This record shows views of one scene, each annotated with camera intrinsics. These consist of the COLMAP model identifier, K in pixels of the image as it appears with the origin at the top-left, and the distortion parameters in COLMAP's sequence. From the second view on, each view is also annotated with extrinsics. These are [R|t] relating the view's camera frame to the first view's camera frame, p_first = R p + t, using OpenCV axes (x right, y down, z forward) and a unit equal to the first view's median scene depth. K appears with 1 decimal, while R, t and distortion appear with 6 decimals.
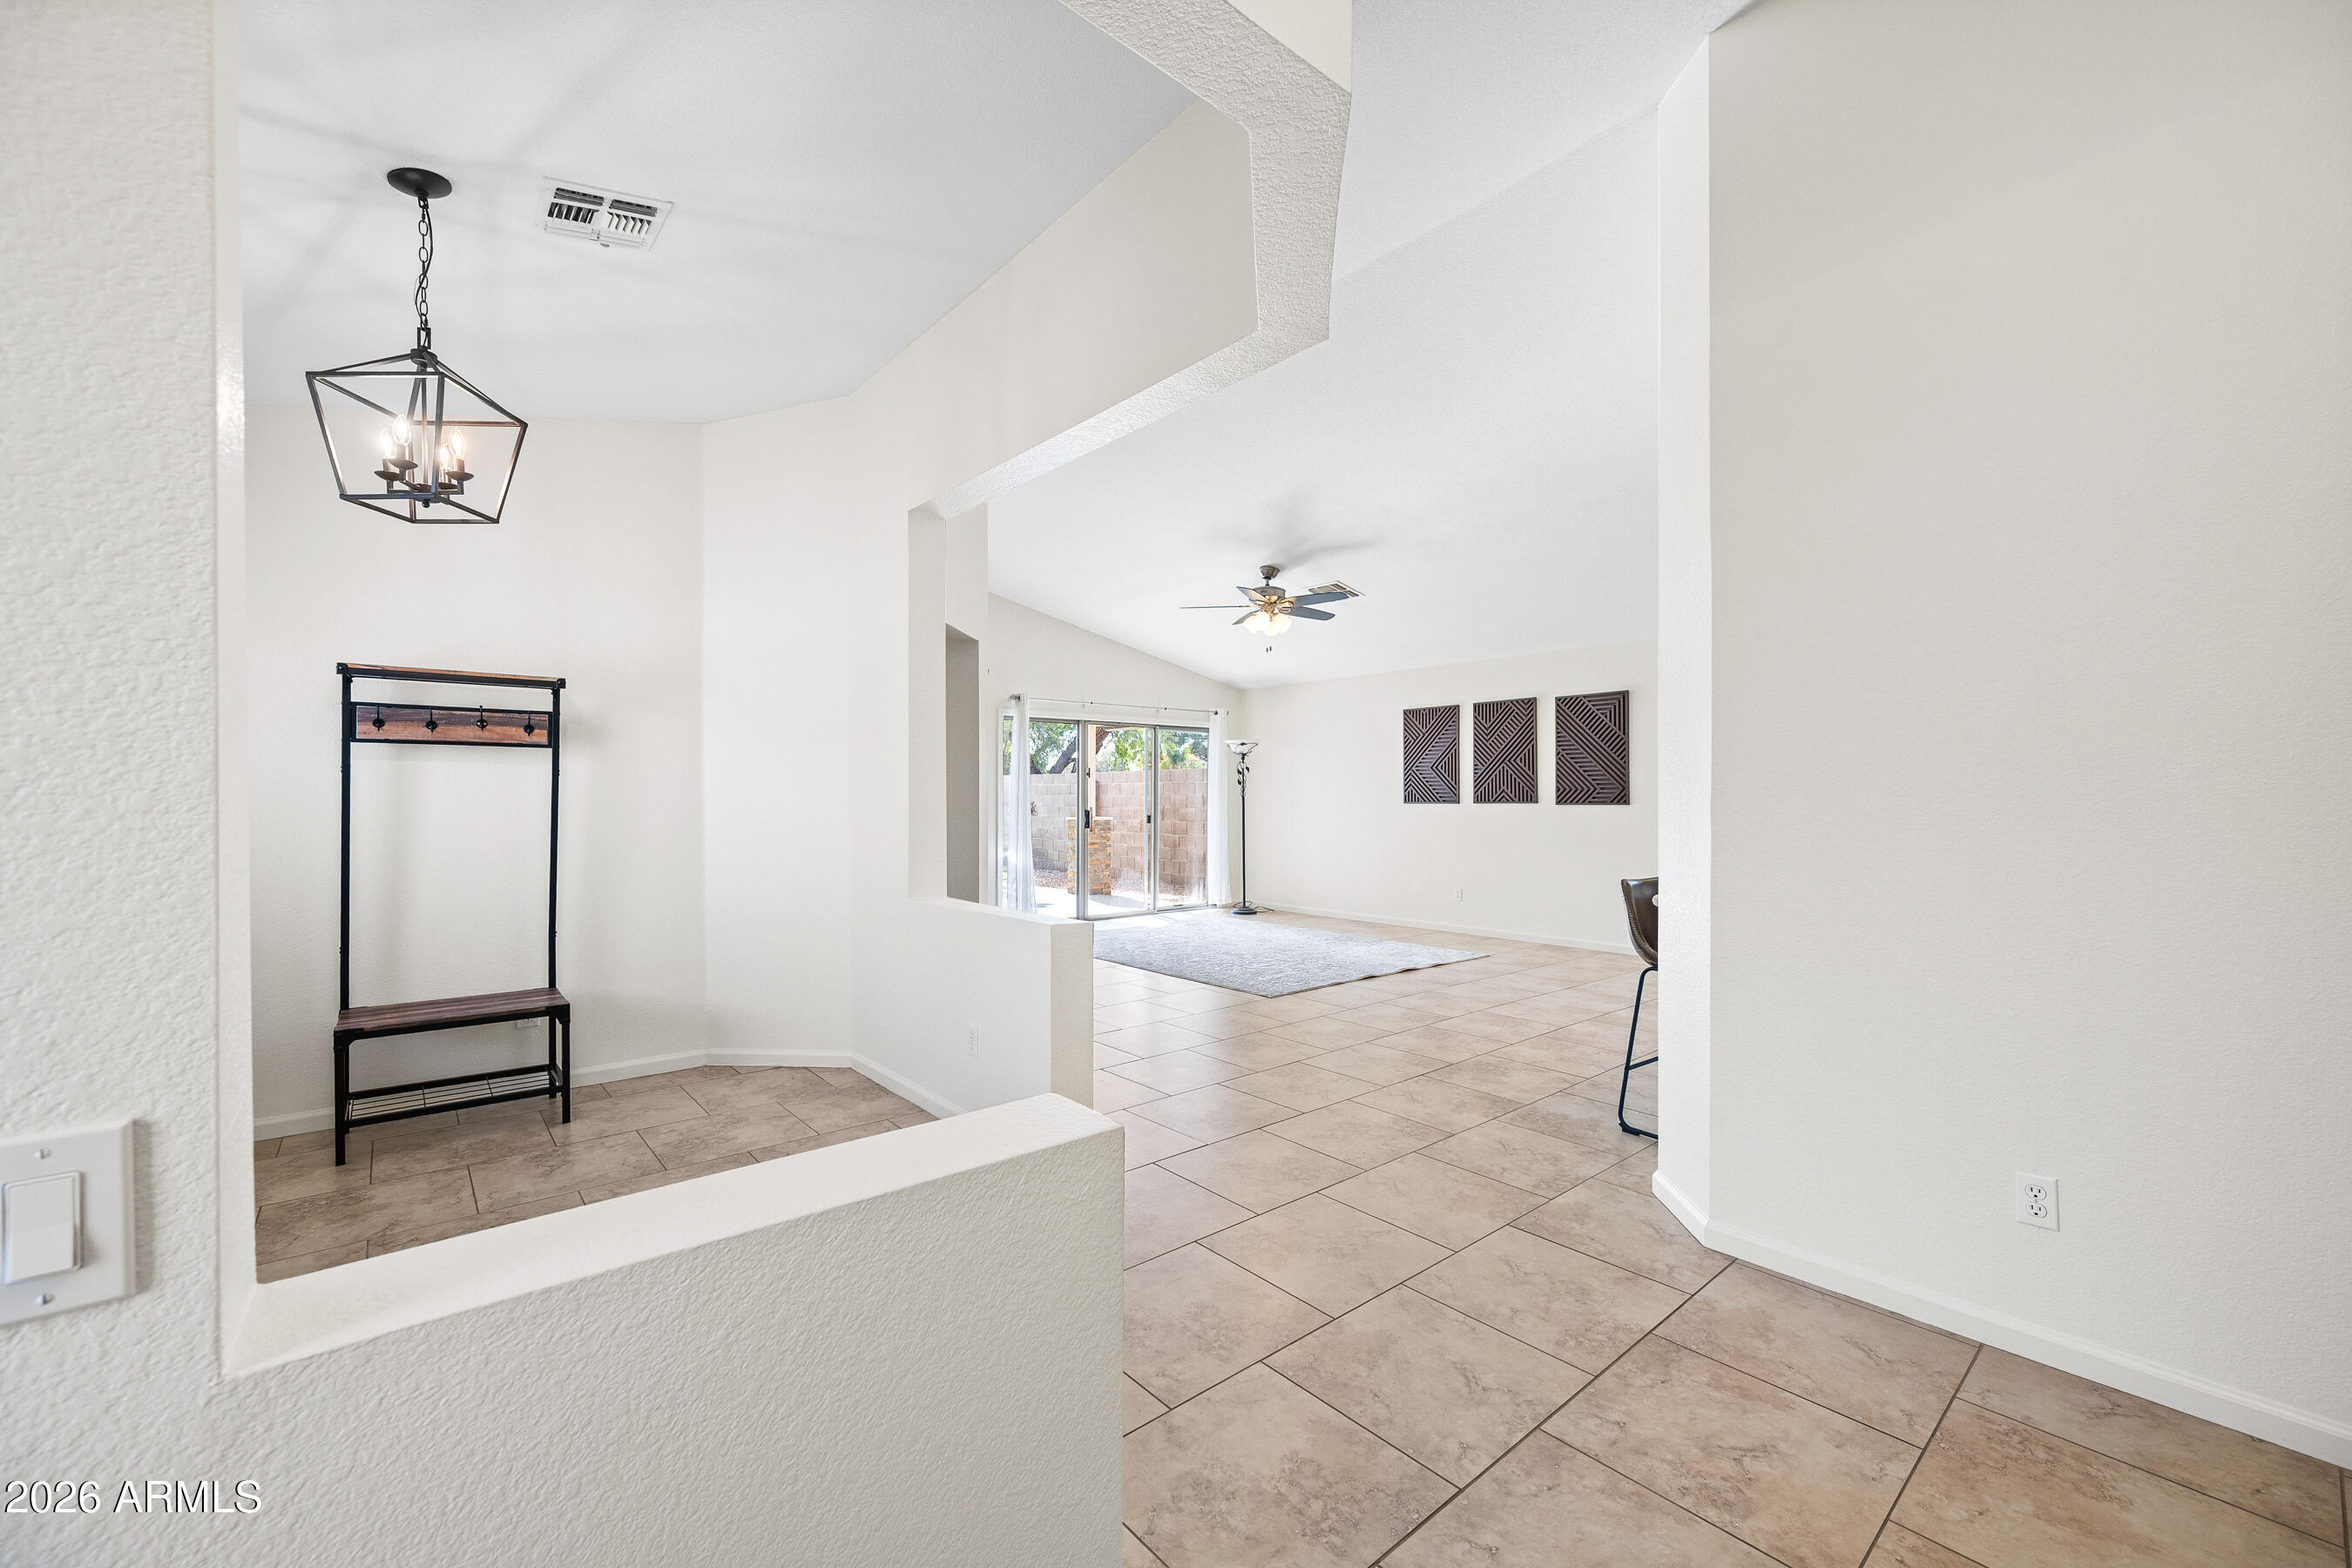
lens RADIAL K [[922.0, 0, 1187.4], [0, 922.0, 793.9], [0, 0, 1]] dist [0.001032, 0.000518]
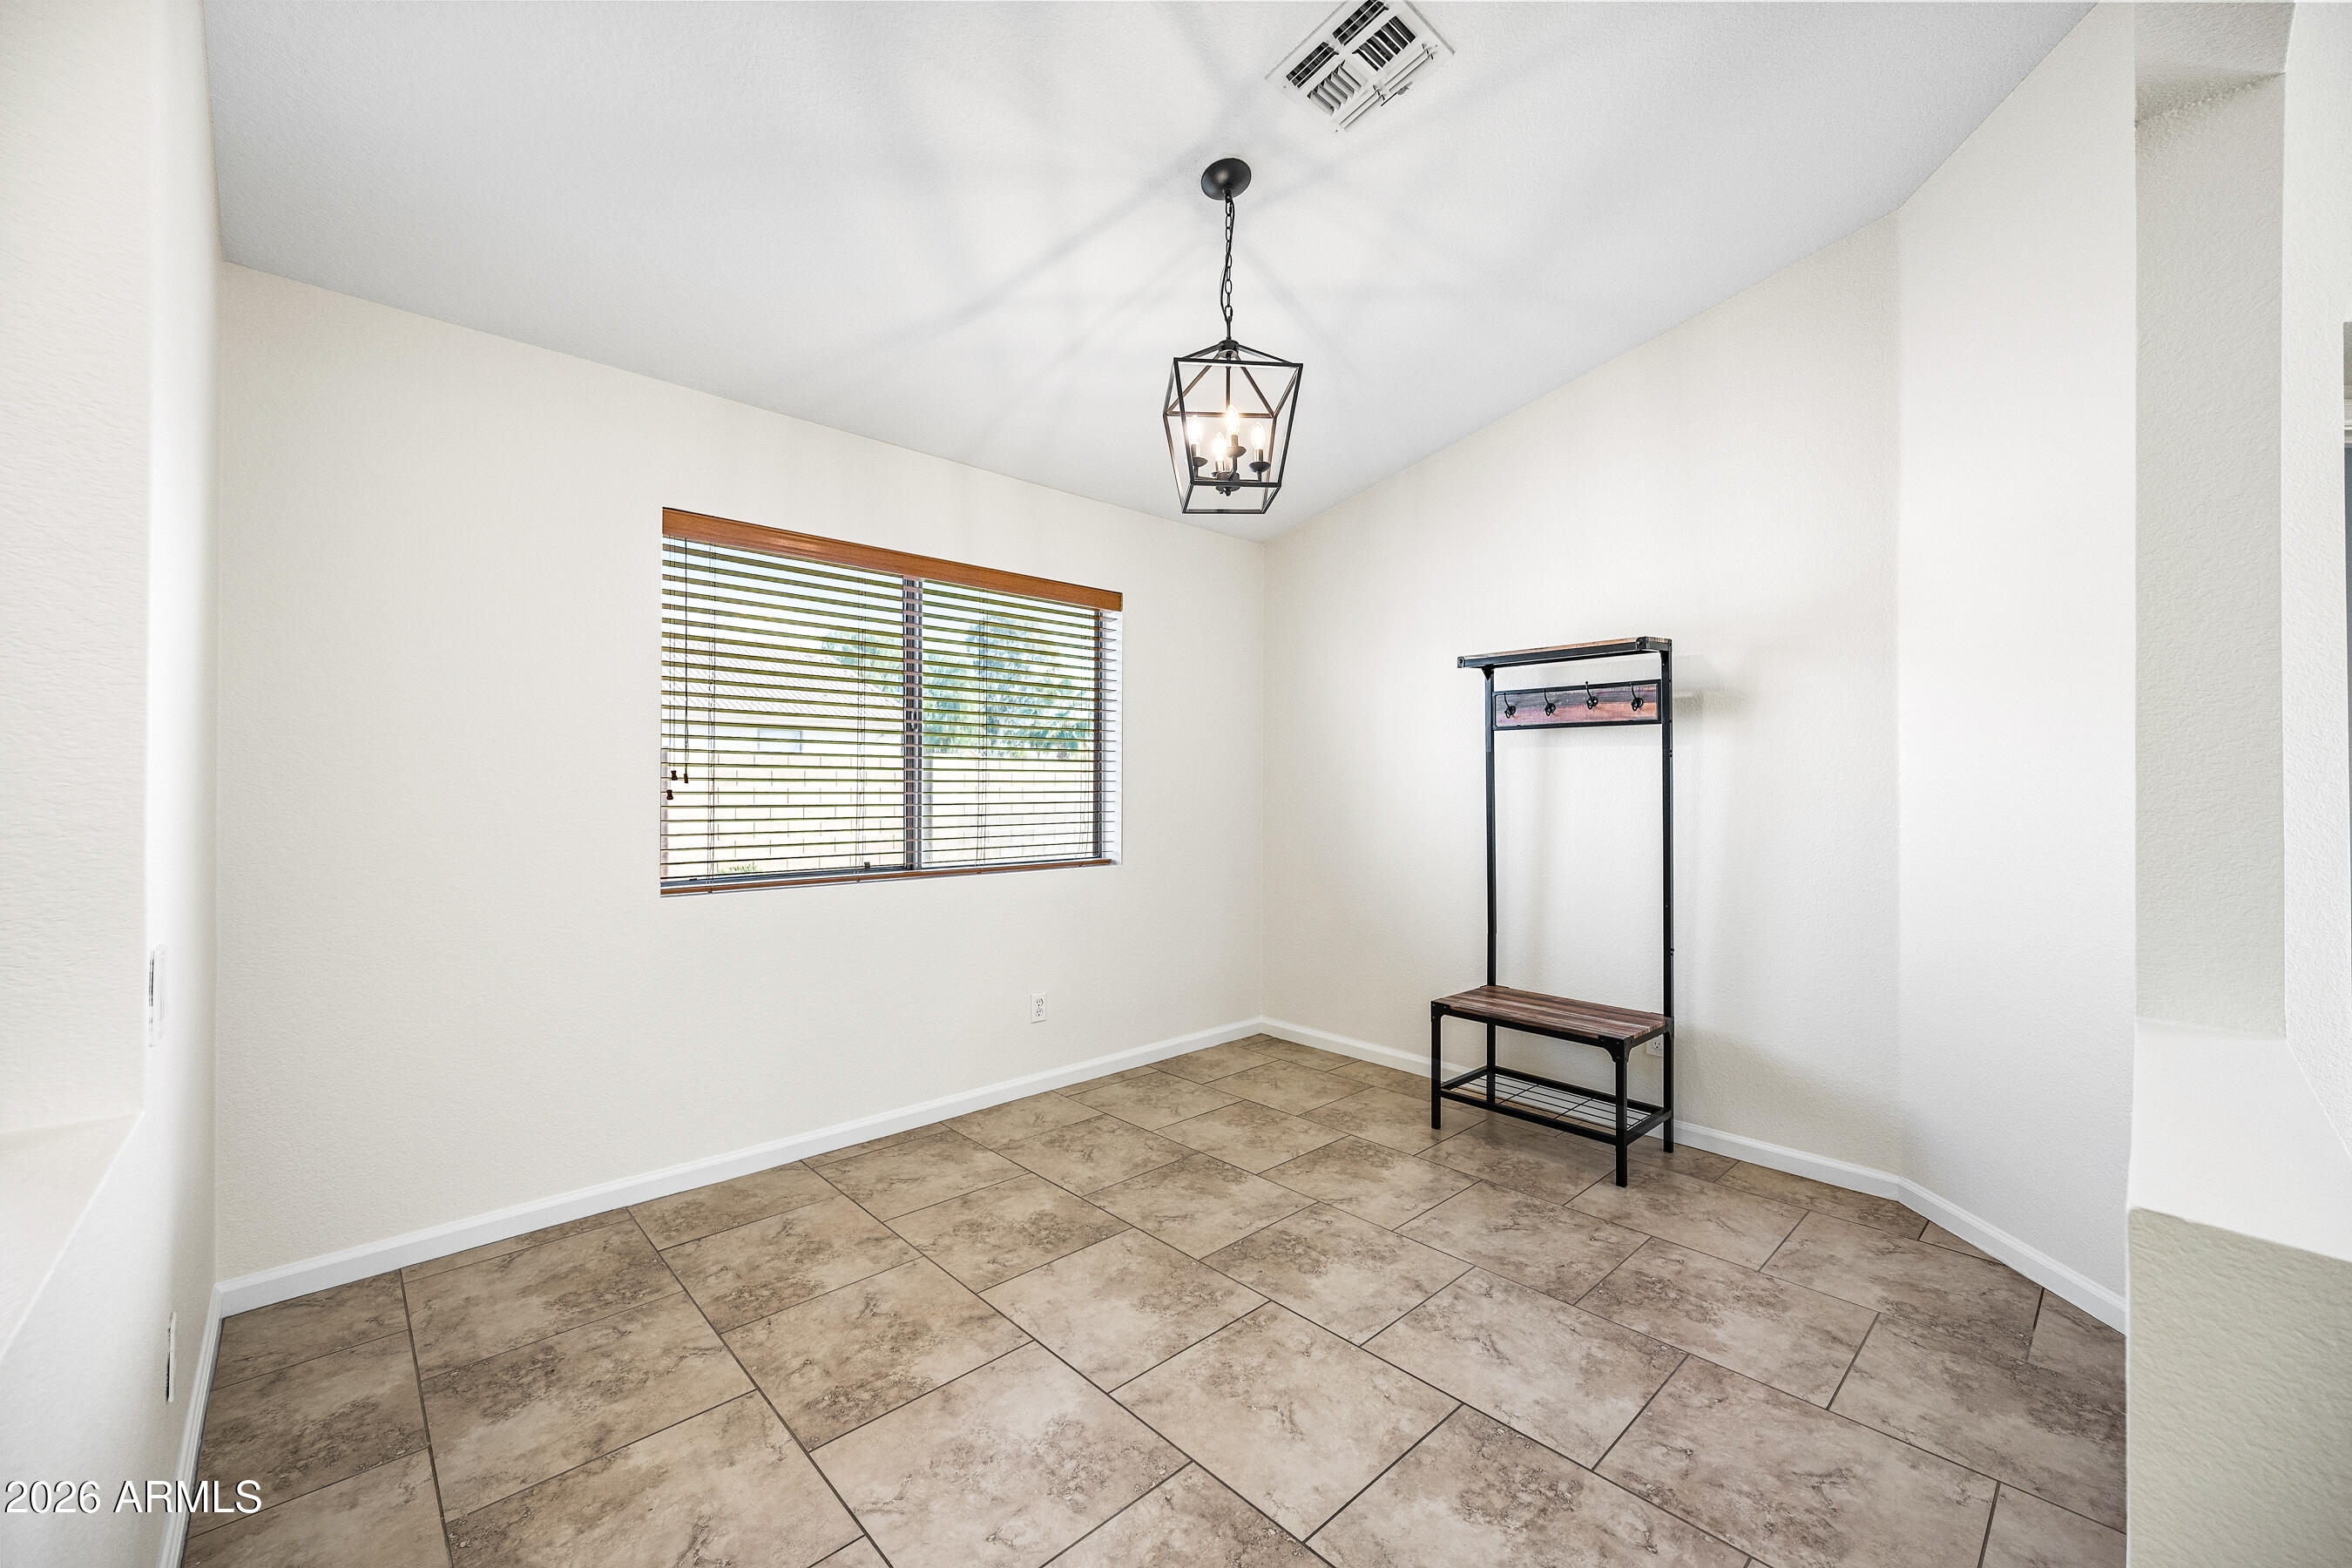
lens RADIAL K [[922.0, 0, 1164.2], [0, 922.0, 784.5], [0, 0, 1]] dist [0.001032, 0.000518]
pose [[0.050654, 0.000221, -0.998716, 0.110219], [0.001078, 0.999999, 0.000276, 0.003465], [0.998716, -0.001091, 0.050654, 0.537413]]
